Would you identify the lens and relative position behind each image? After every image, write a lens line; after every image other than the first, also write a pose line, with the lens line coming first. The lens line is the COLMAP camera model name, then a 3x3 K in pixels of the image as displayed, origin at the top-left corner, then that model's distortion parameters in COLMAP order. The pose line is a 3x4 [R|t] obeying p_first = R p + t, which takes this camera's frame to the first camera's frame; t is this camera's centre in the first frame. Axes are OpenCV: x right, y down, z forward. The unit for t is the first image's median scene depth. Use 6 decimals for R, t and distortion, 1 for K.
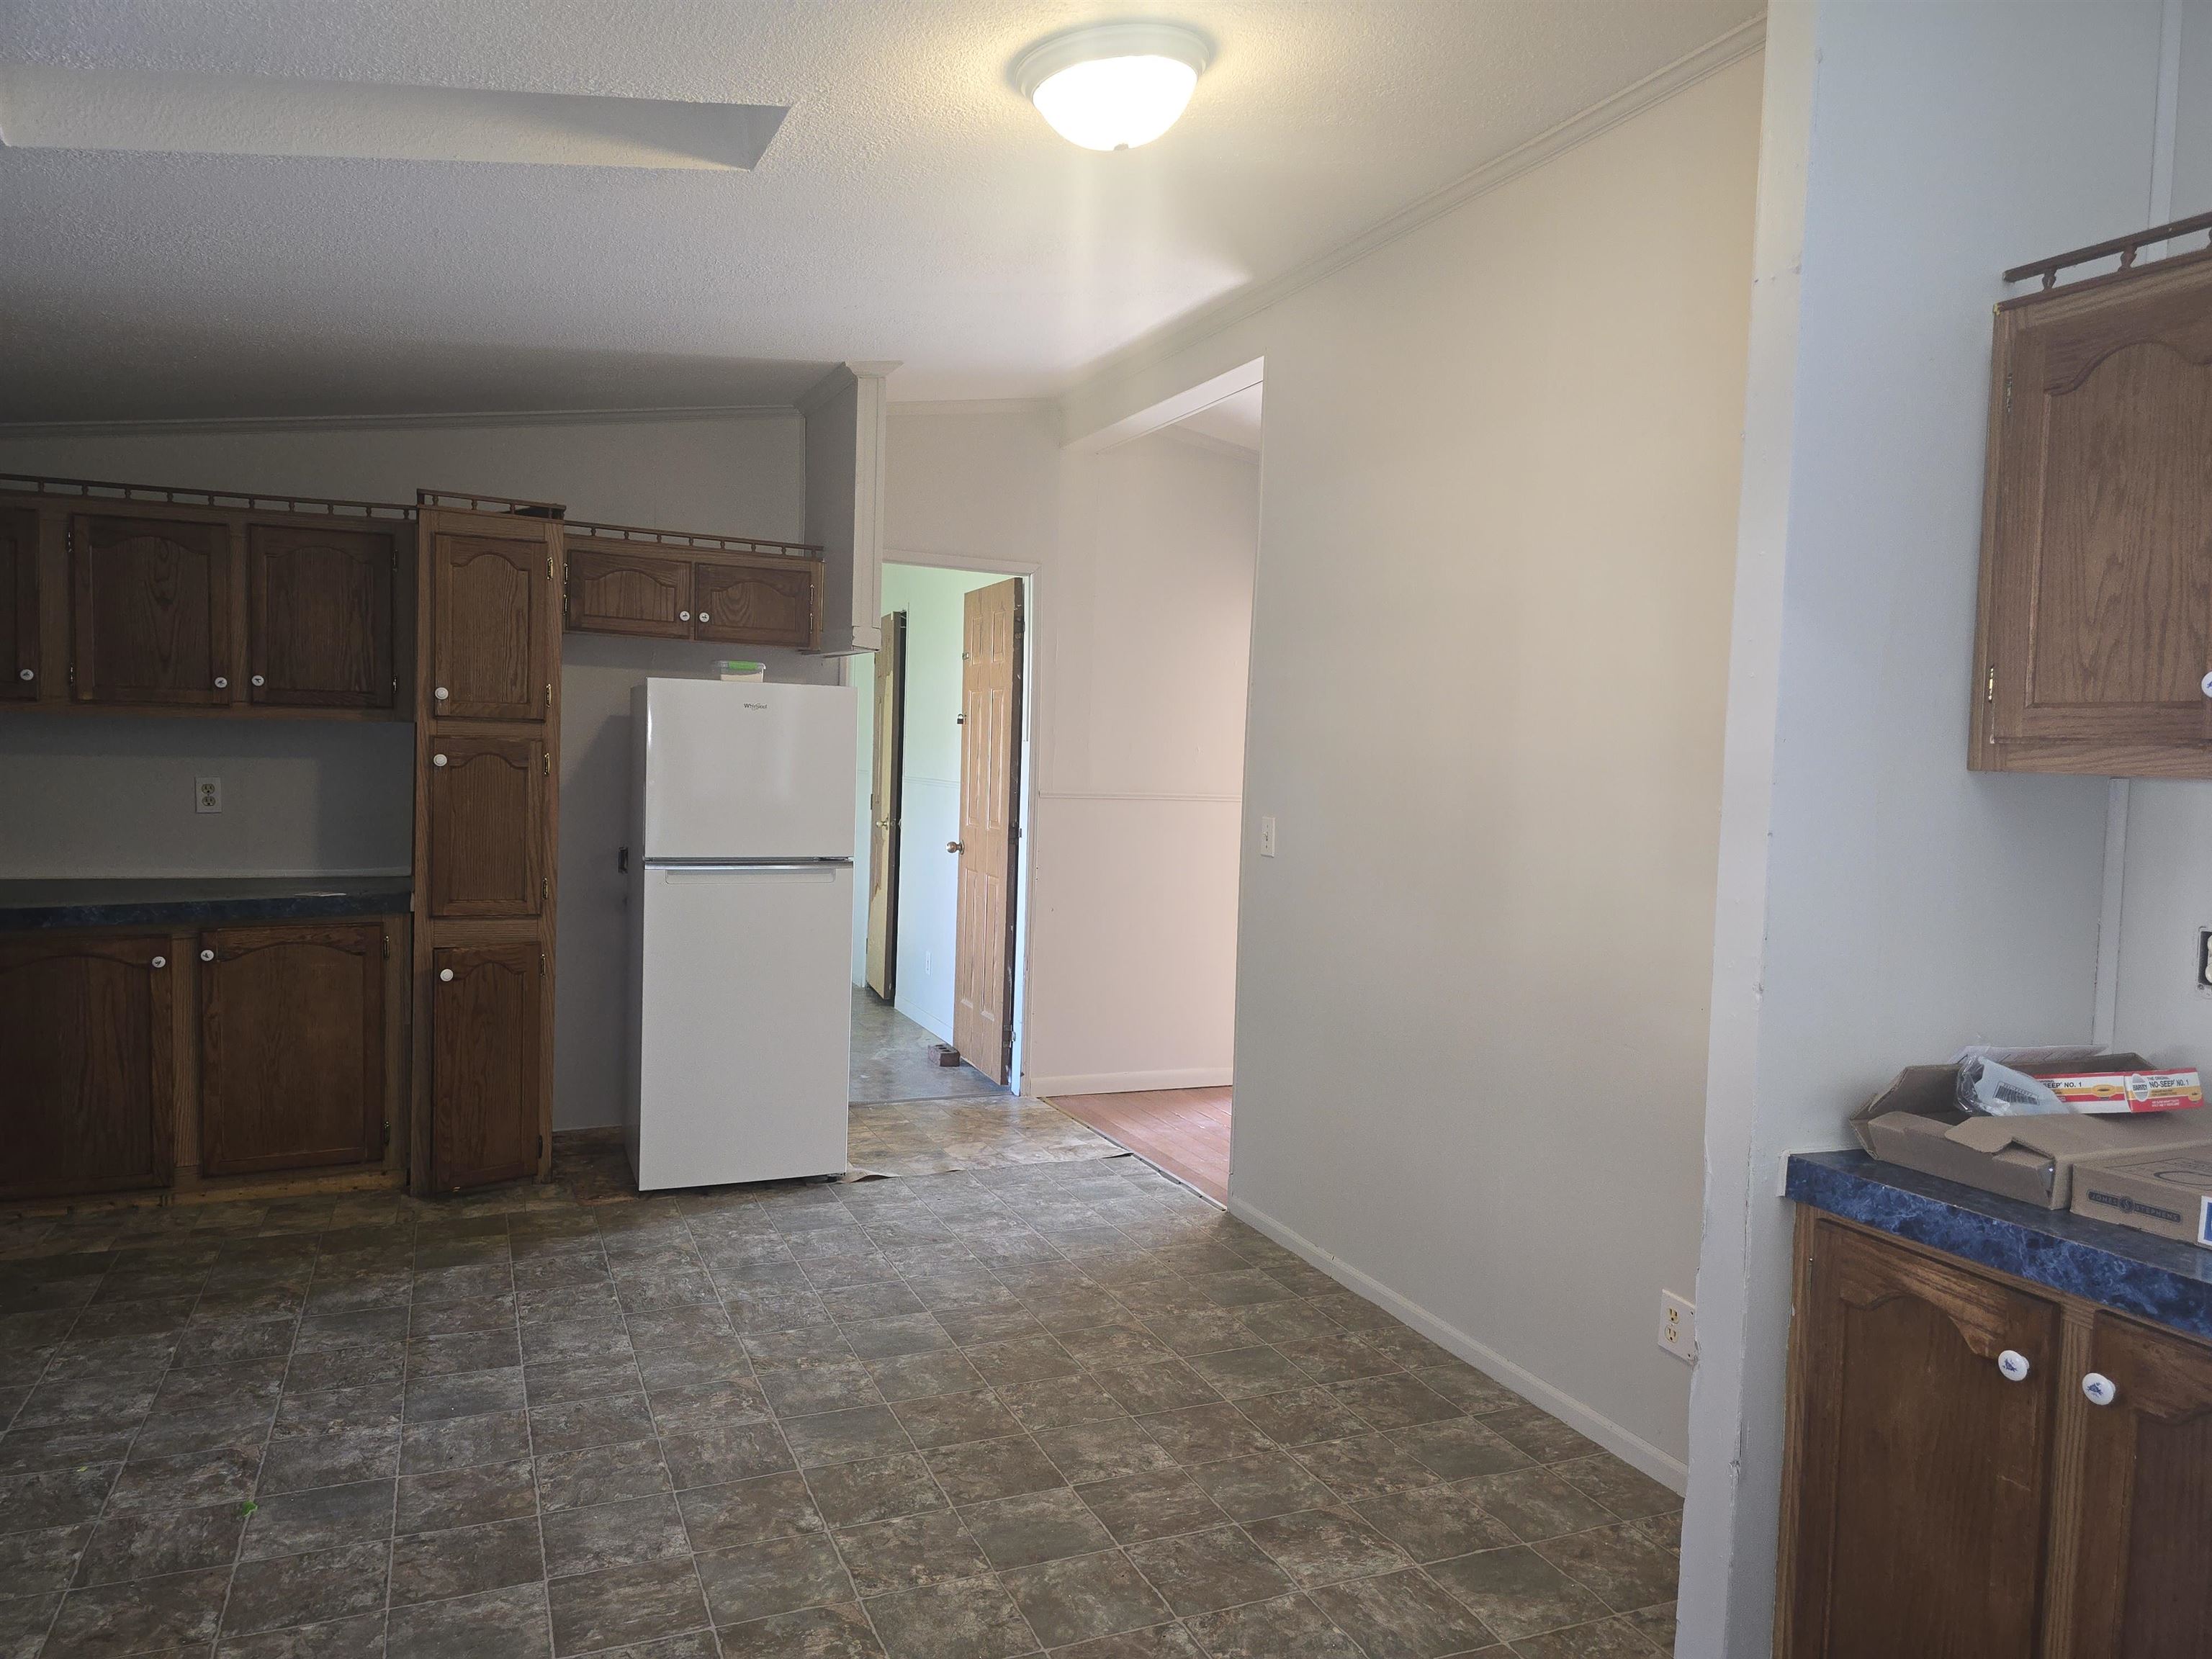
lens RADIAL K [[1515.9, 0, 1113.7], [0, 1515.9, 816.8], [0, 0, 1]] dist [-0.002098, -0.003398]
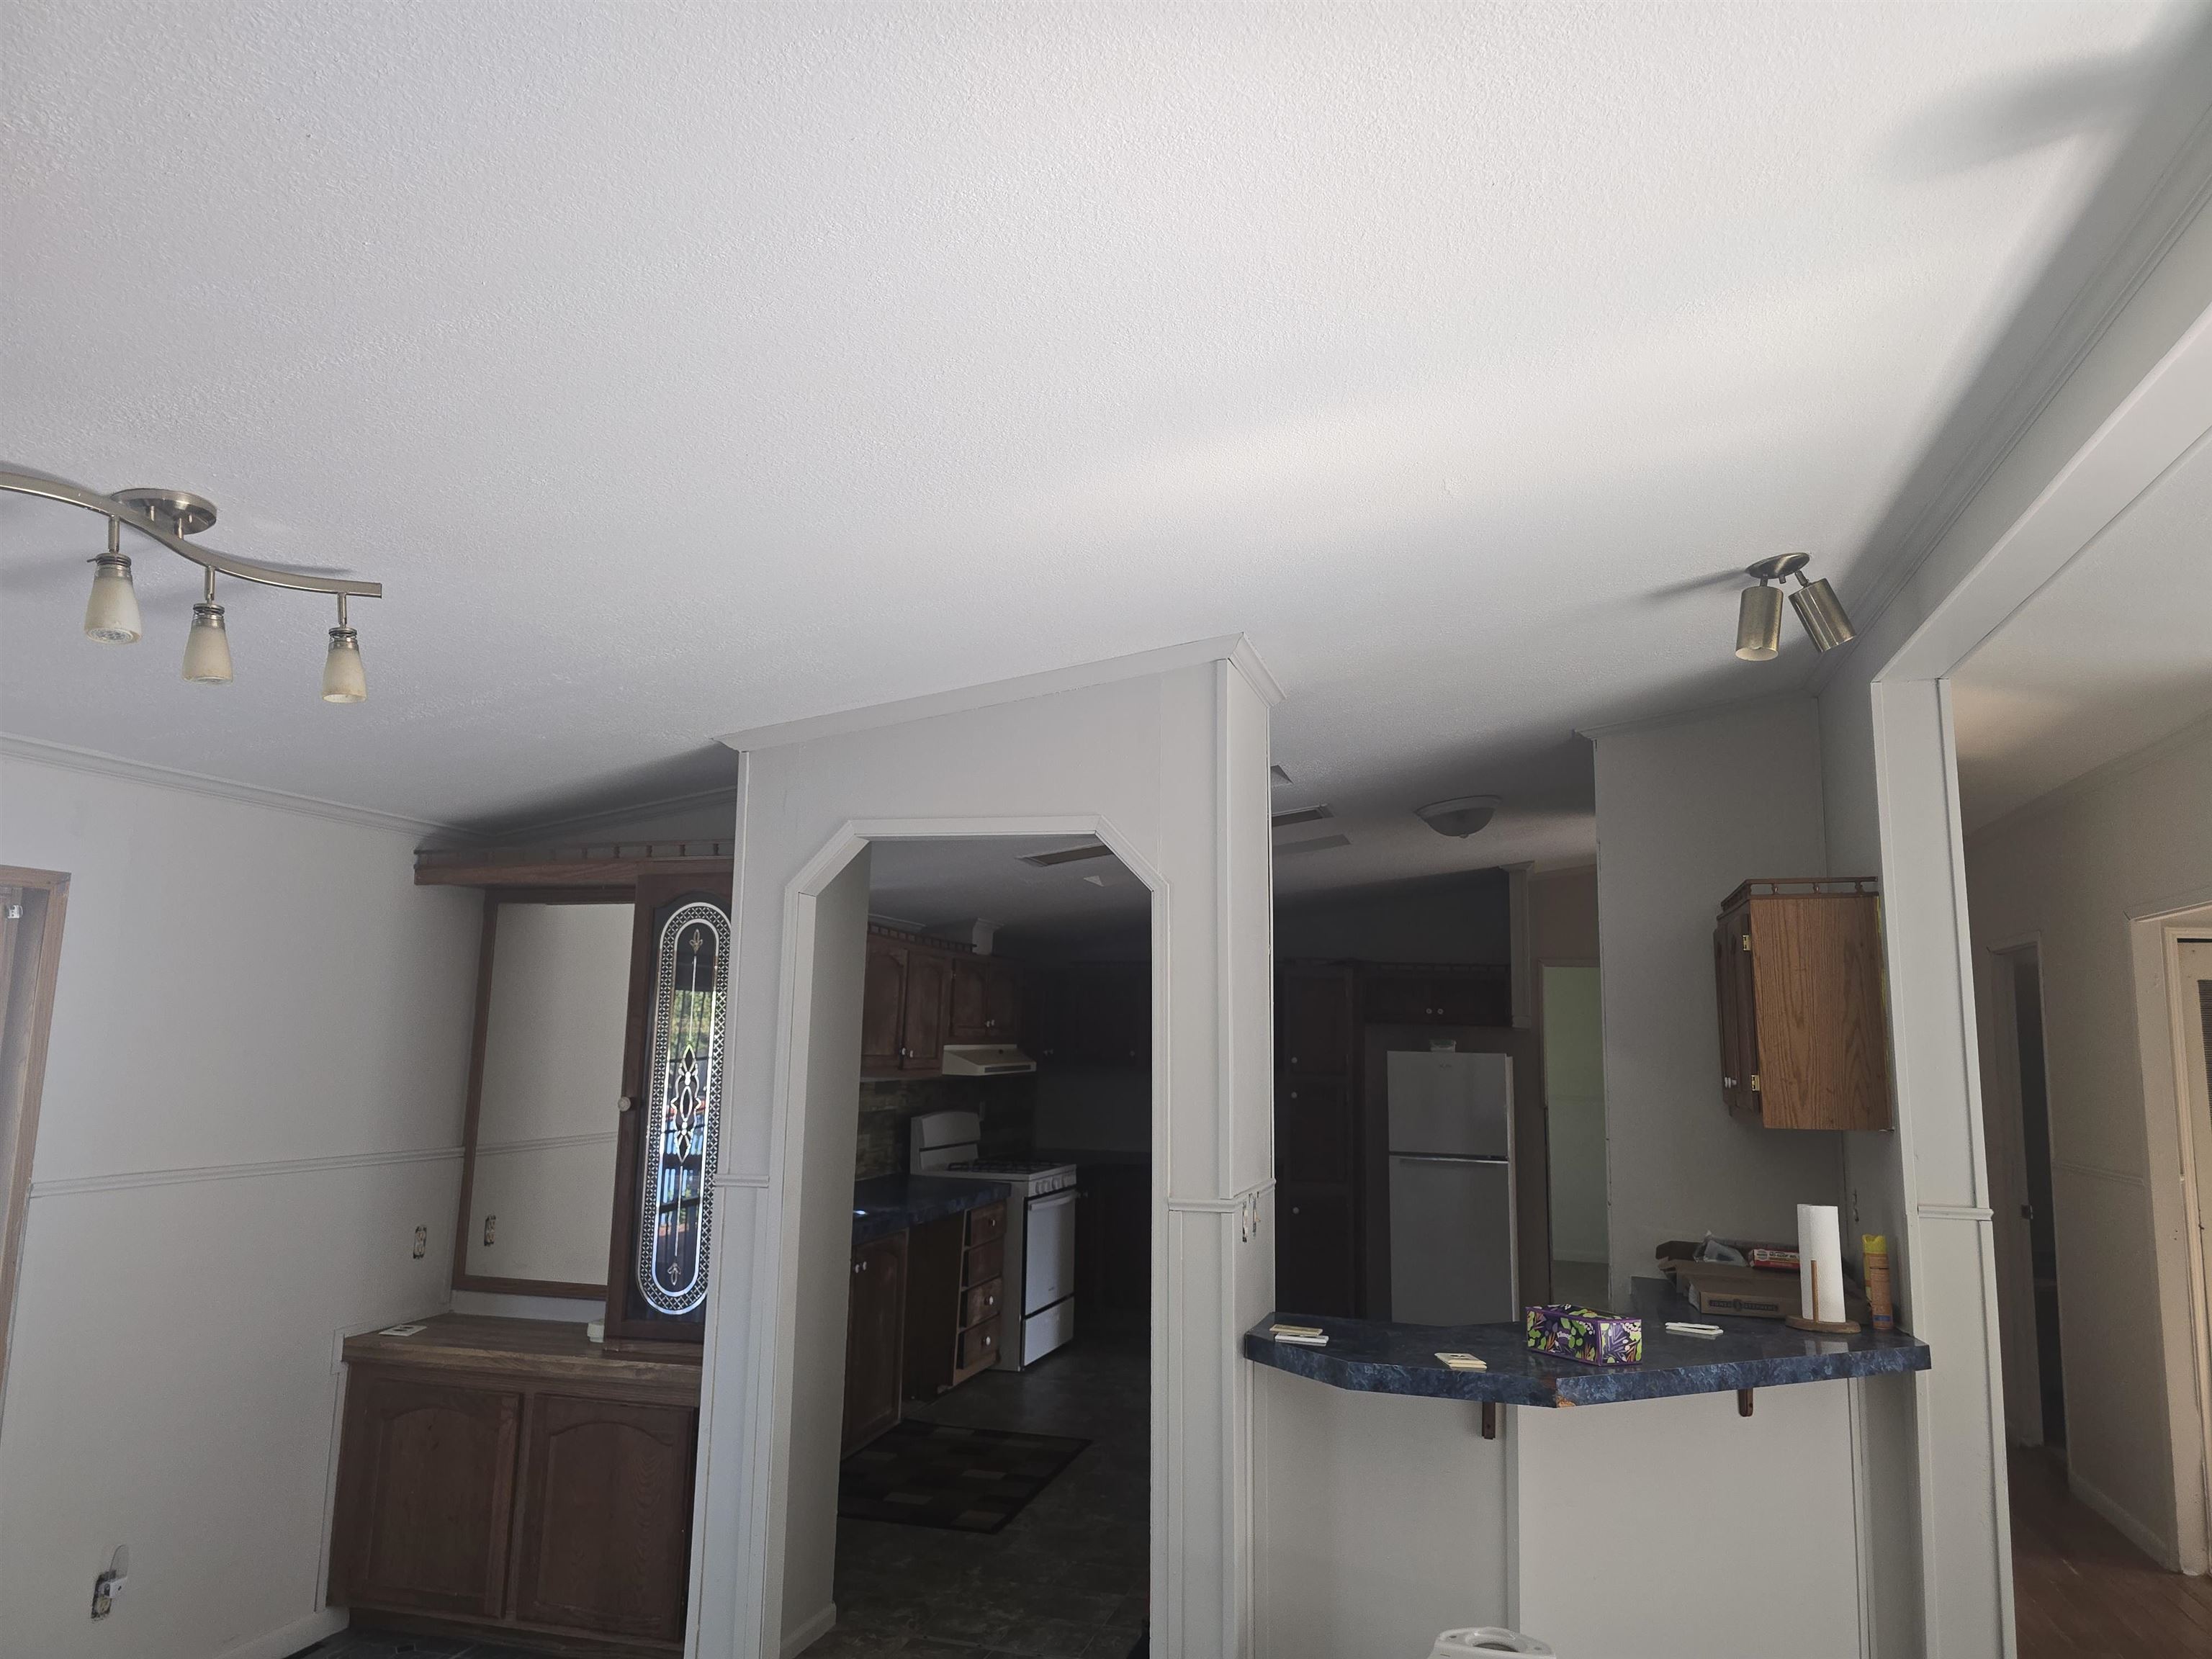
lens RADIAL K [[1515.9, 0, 1113.7], [0, 1515.9, 816.8], [0, 0, 1]] dist [-0.002098, -0.003398]
pose [[0.767082, -0.113021, -0.631515, 0.621535], [-0.017570, 0.980290, -0.196783, -0.002363], [0.641309, 0.162044, 0.749977, -0.636461]]
